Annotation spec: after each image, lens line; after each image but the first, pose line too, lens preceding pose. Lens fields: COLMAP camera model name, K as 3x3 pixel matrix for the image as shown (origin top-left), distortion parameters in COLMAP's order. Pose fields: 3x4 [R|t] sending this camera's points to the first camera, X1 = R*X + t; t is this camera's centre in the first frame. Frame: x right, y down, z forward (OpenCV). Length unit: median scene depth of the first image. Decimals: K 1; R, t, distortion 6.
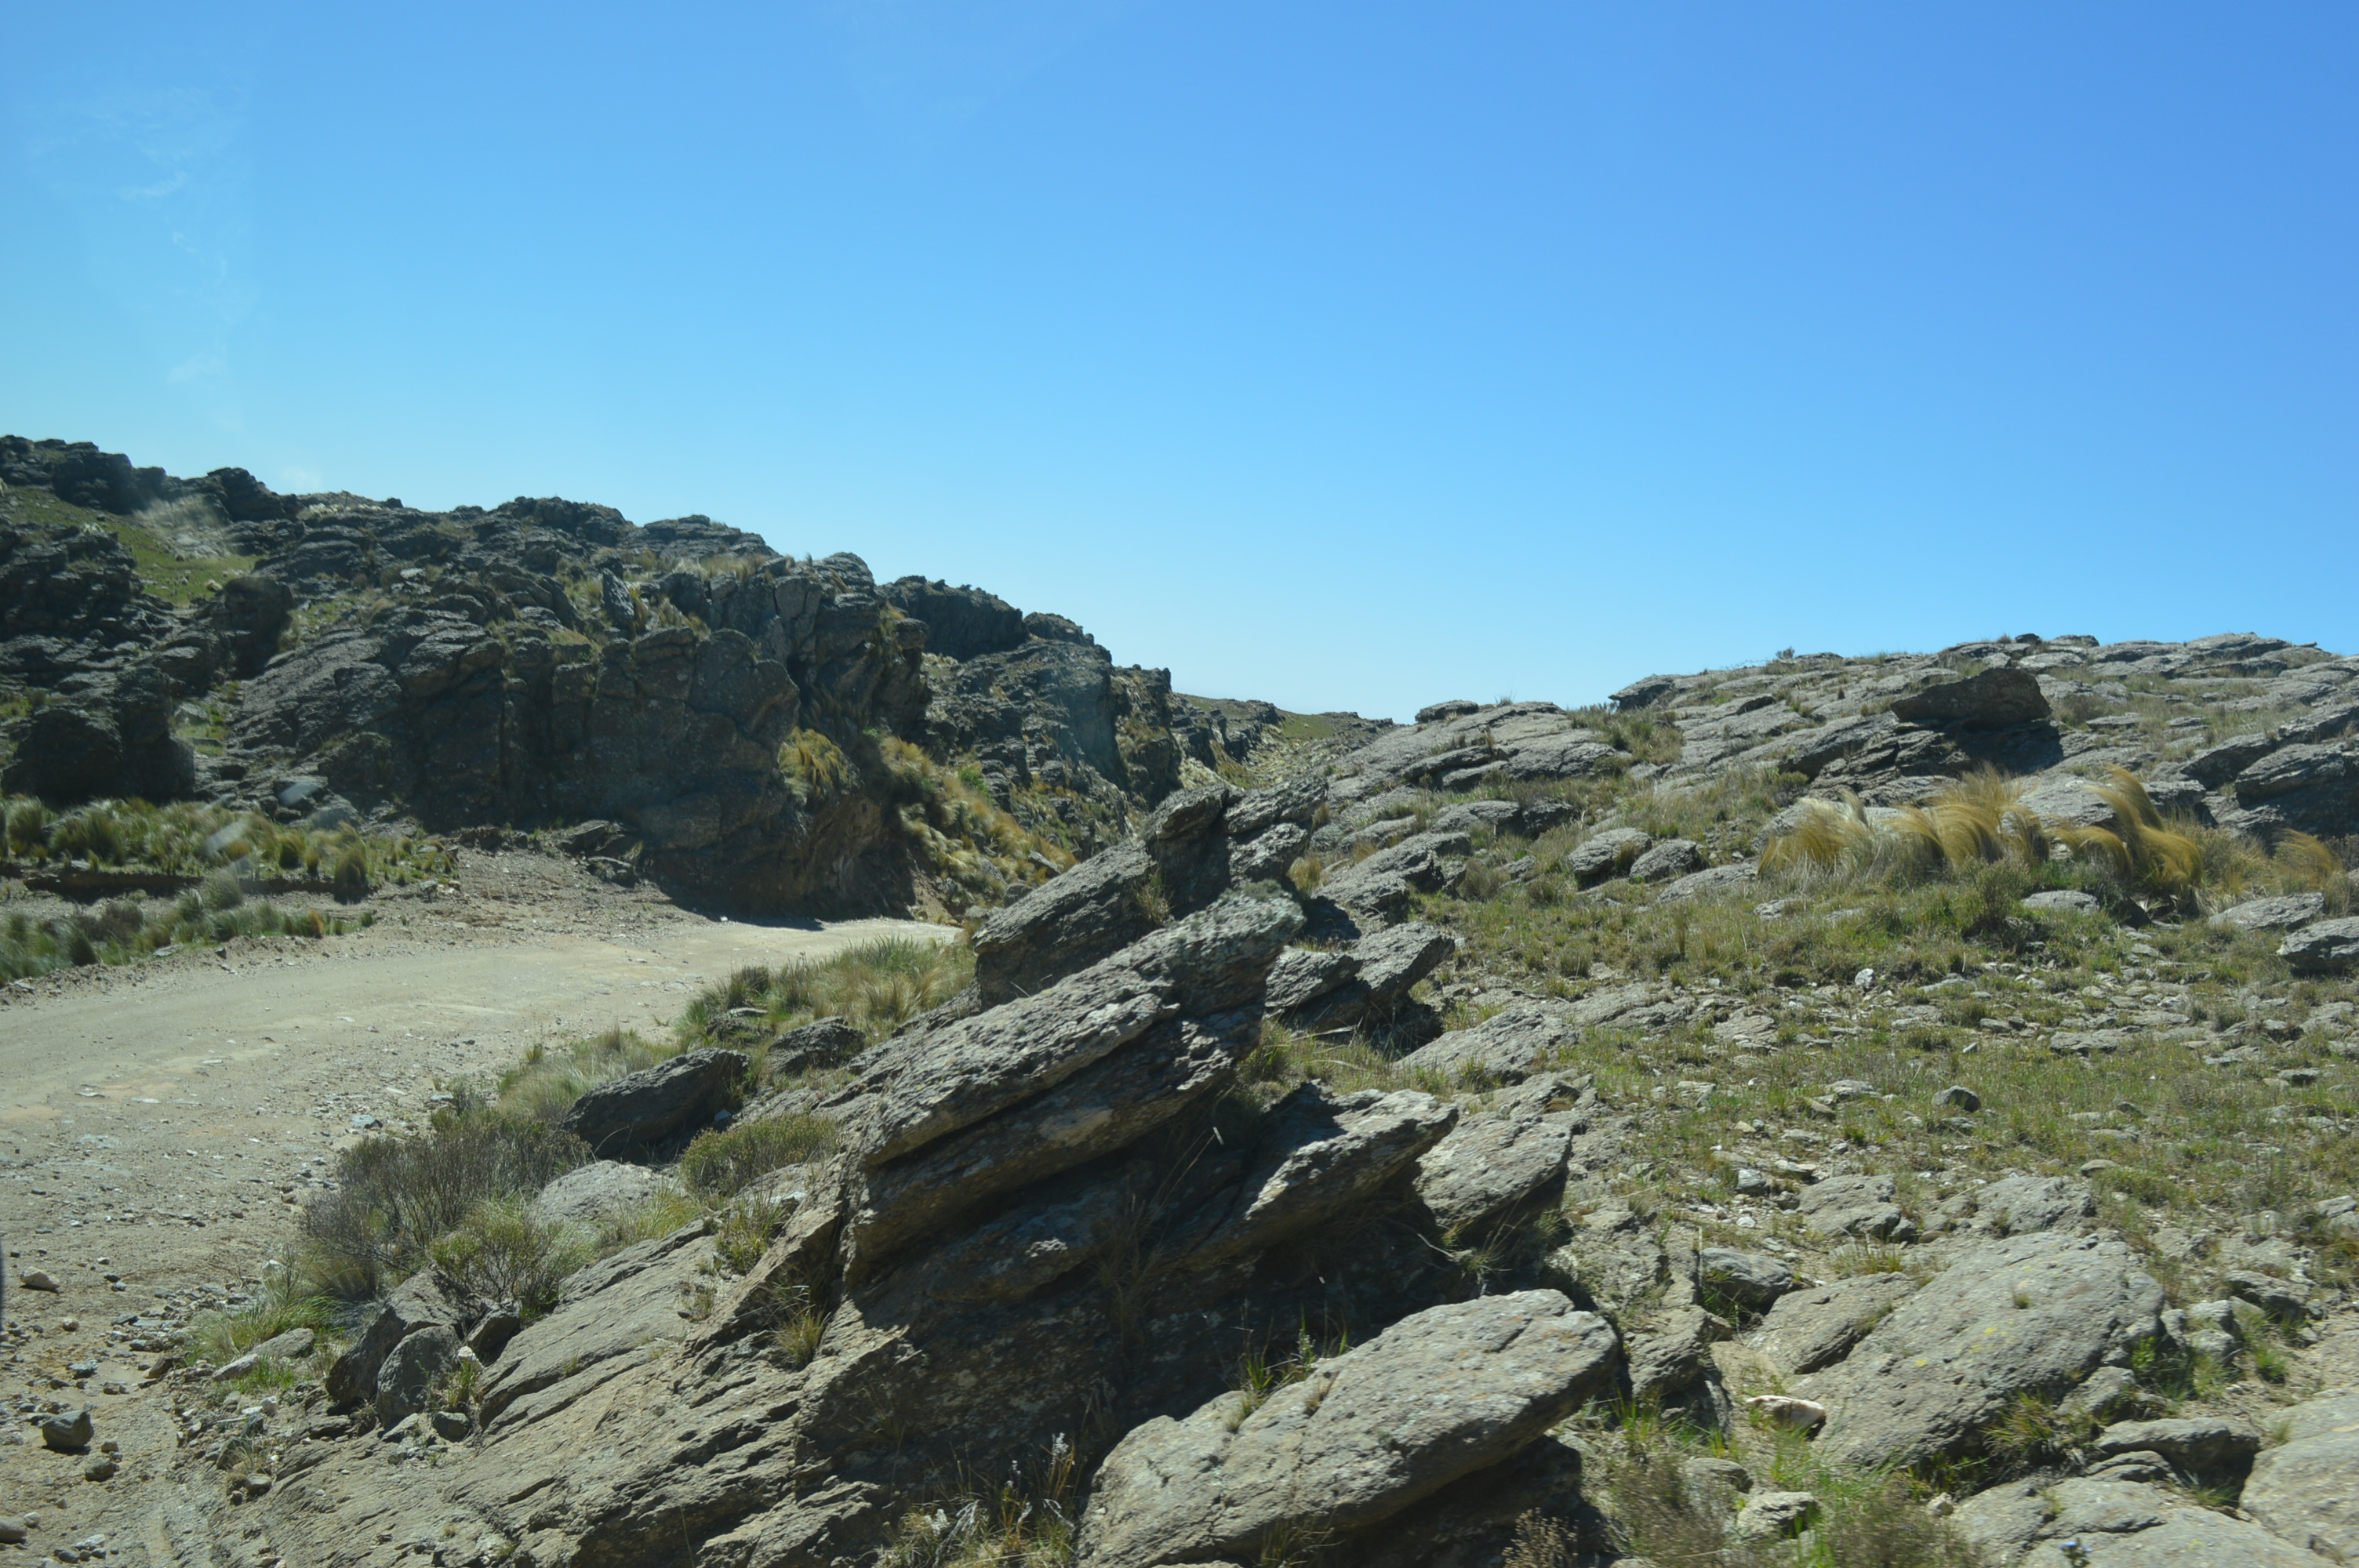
lens RADIAL K [[2493.4, 0, 1179.5], [0, 2493.4, 784.0], [0, 0, 1]] dist [-0.075738, 0.026317]
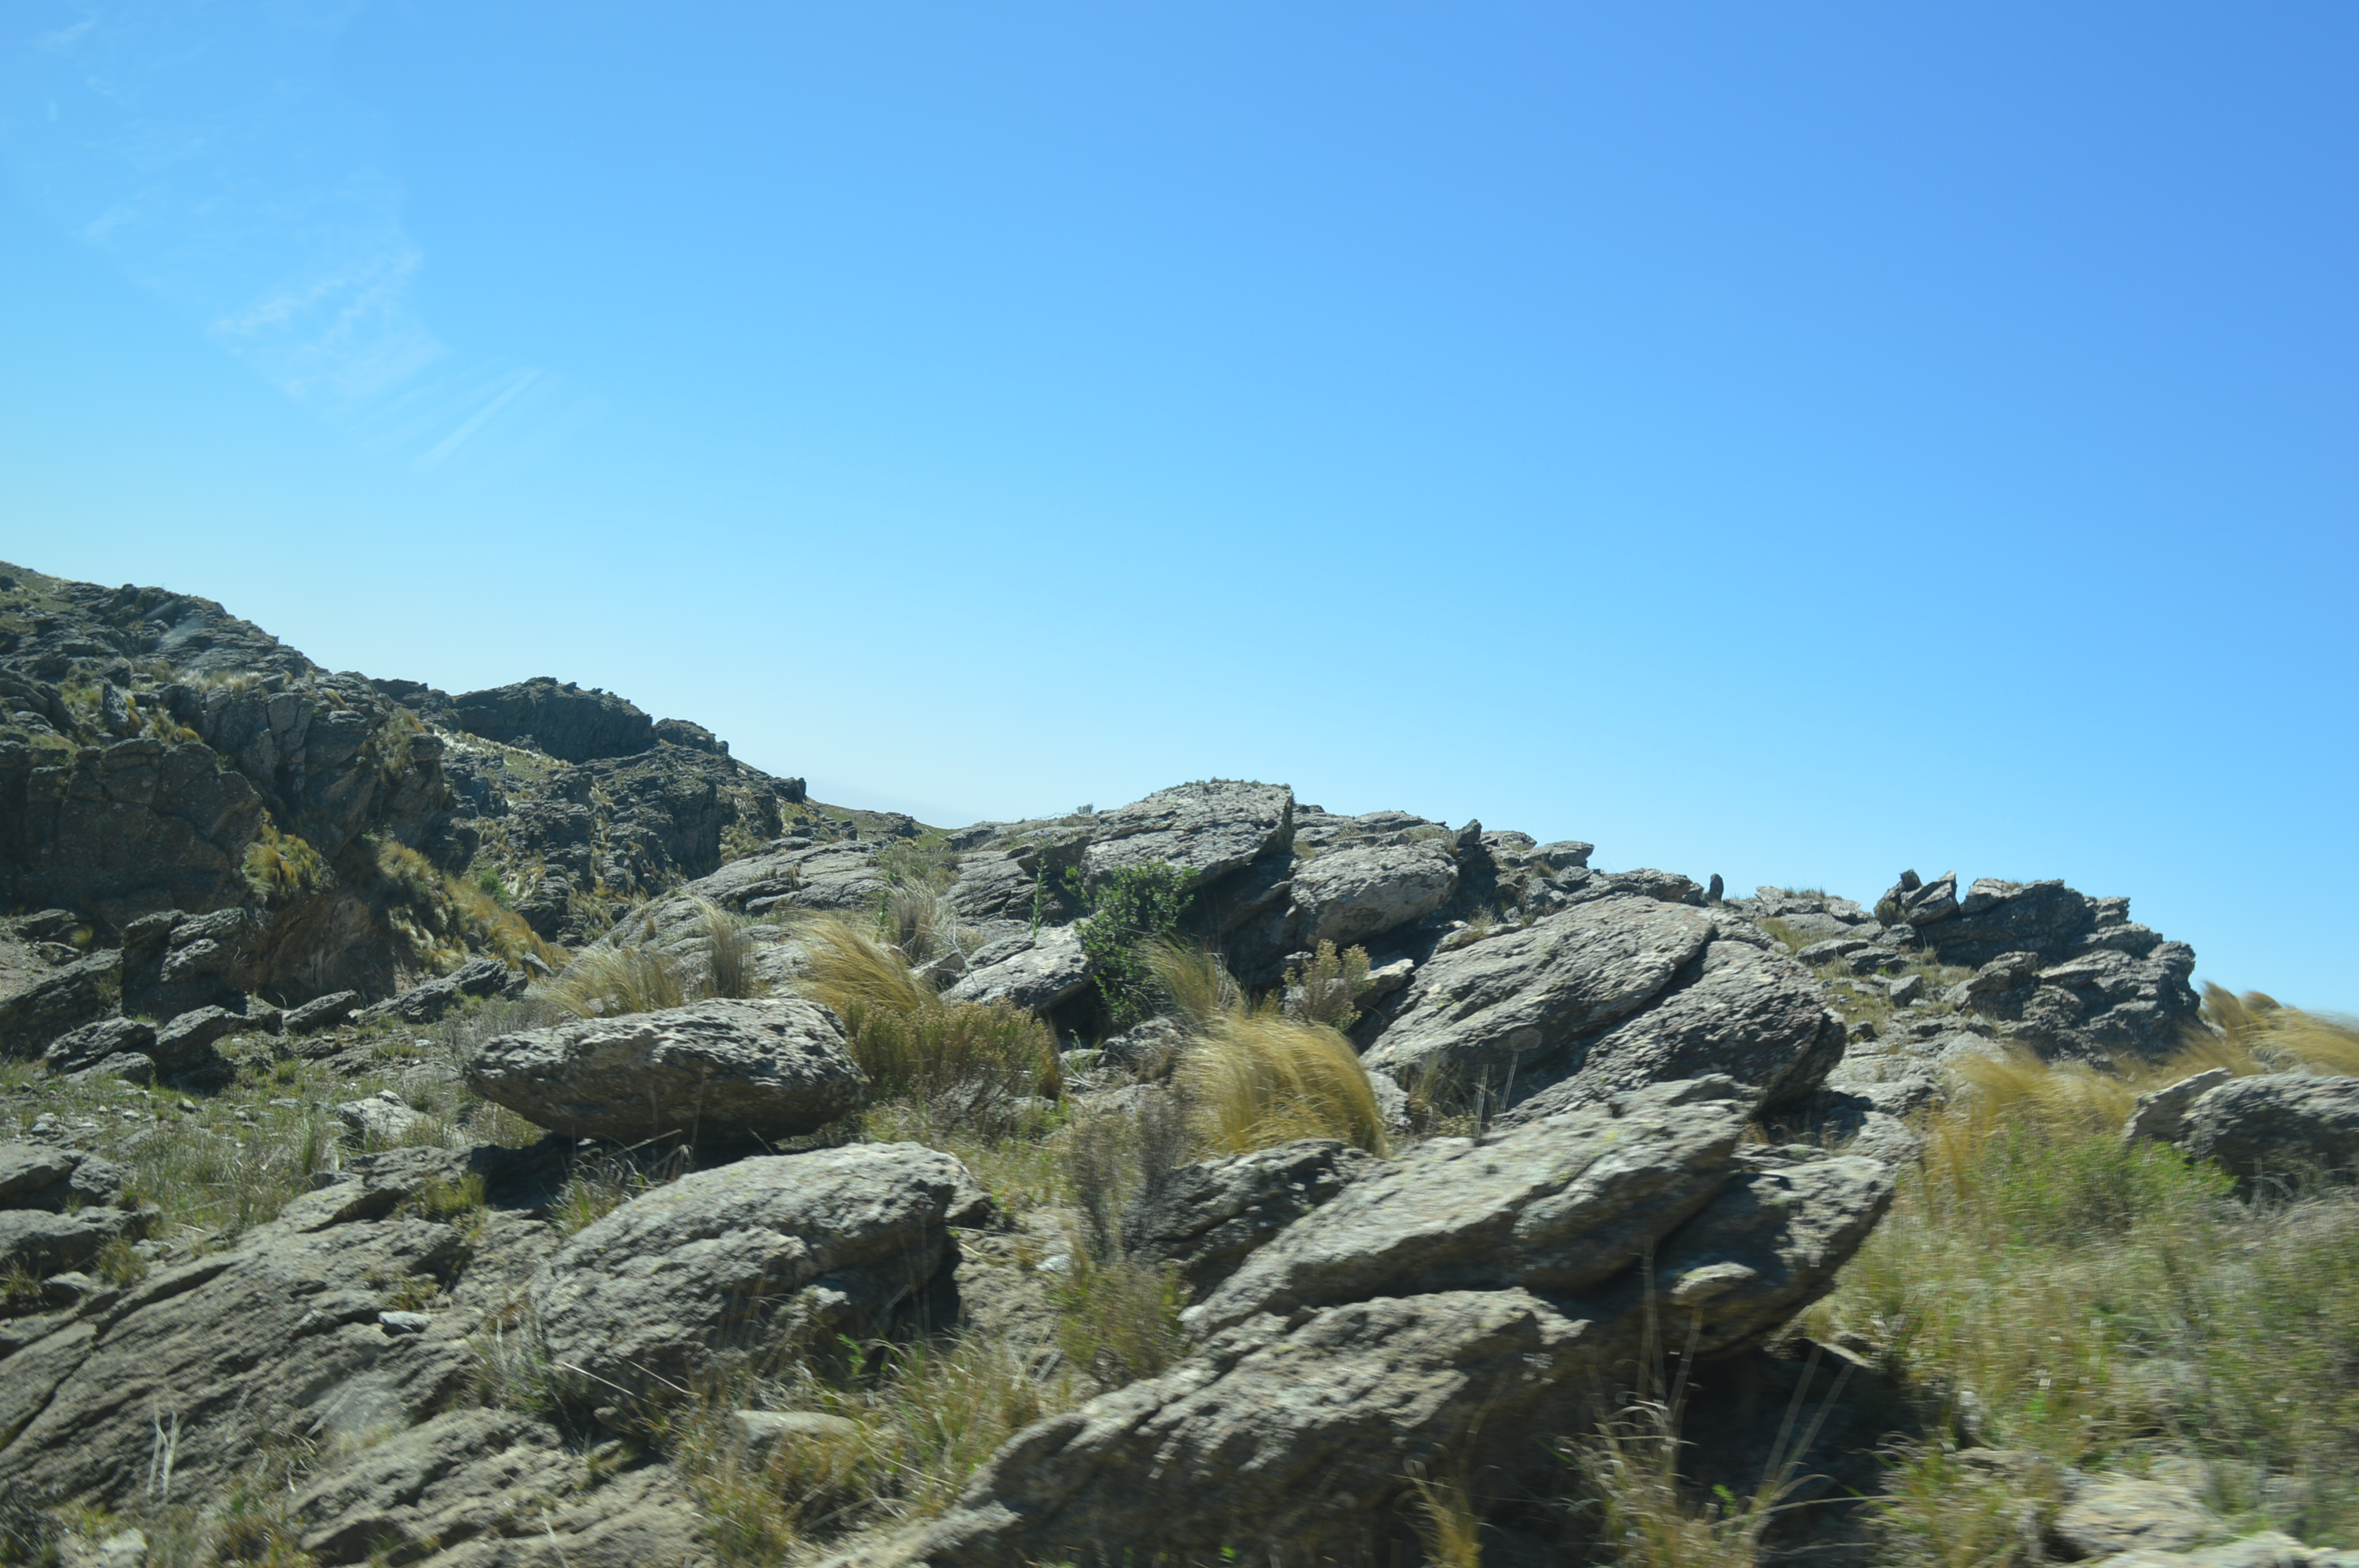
lens RADIAL K [[2493.4, 0, 1179.5], [0, 2493.4, 784.0], [0, 0, 1]] dist [-0.075738, 0.026317]
pose [[0.991396, 0.044721, 0.123017, 0.102116], [-0.039088, 0.998090, -0.047831, -0.006792], [-0.124921, 0.042611, 0.991251, -0.125429]]
